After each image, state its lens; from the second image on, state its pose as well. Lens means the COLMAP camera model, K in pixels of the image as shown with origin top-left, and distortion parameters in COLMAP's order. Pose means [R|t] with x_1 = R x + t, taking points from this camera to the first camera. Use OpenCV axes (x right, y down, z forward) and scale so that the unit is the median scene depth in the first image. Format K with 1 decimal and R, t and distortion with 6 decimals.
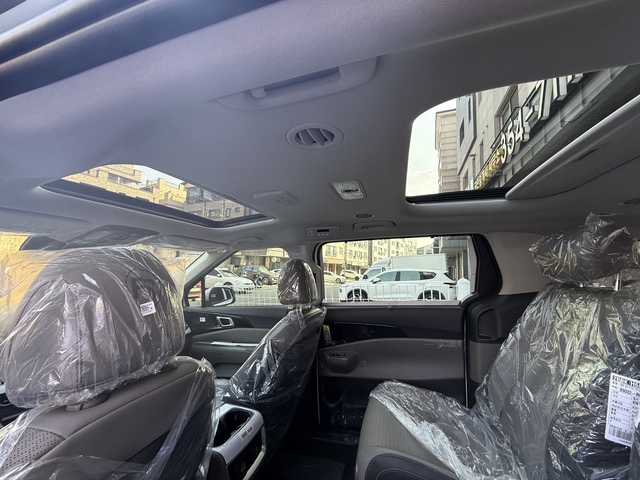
lens RADIAL K [[254.1, 0, 320.0], [0, 254.1, 240.0], [0, 0, 1]] dist [-0.000395, -0.000074]
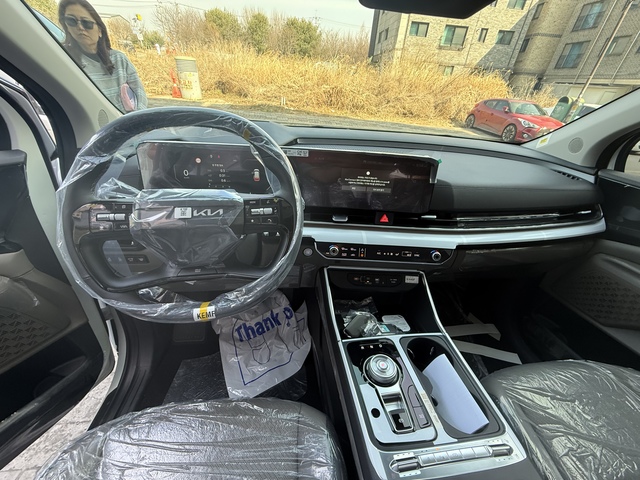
lens RADIAL K [[255.7, 0, 319.6], [0, 255.7, 238.0], [0, 0, 1]] dist [-0.000685, 0.000020]
pose [[0.422231, 0.474397, -0.772443, -0.391290], [0.042681, 0.840778, 0.539695, 0.113787], [0.905483, -0.260845, 0.334755, 0.413594]]
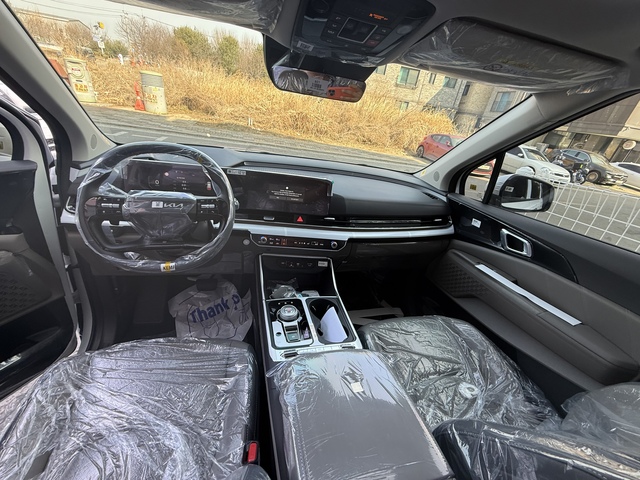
lens RADIAL K [[255.7, 0, 319.6], [0, 255.7, 238.0], [0, 0, 1]] dist [-0.000685, 0.000020]
pose [[0.514573, 0.425239, -0.744572, -0.193728], [-0.033298, 0.877614, 0.478210, 0.064615], [0.856800, -0.221281, 0.465756, 0.403467]]
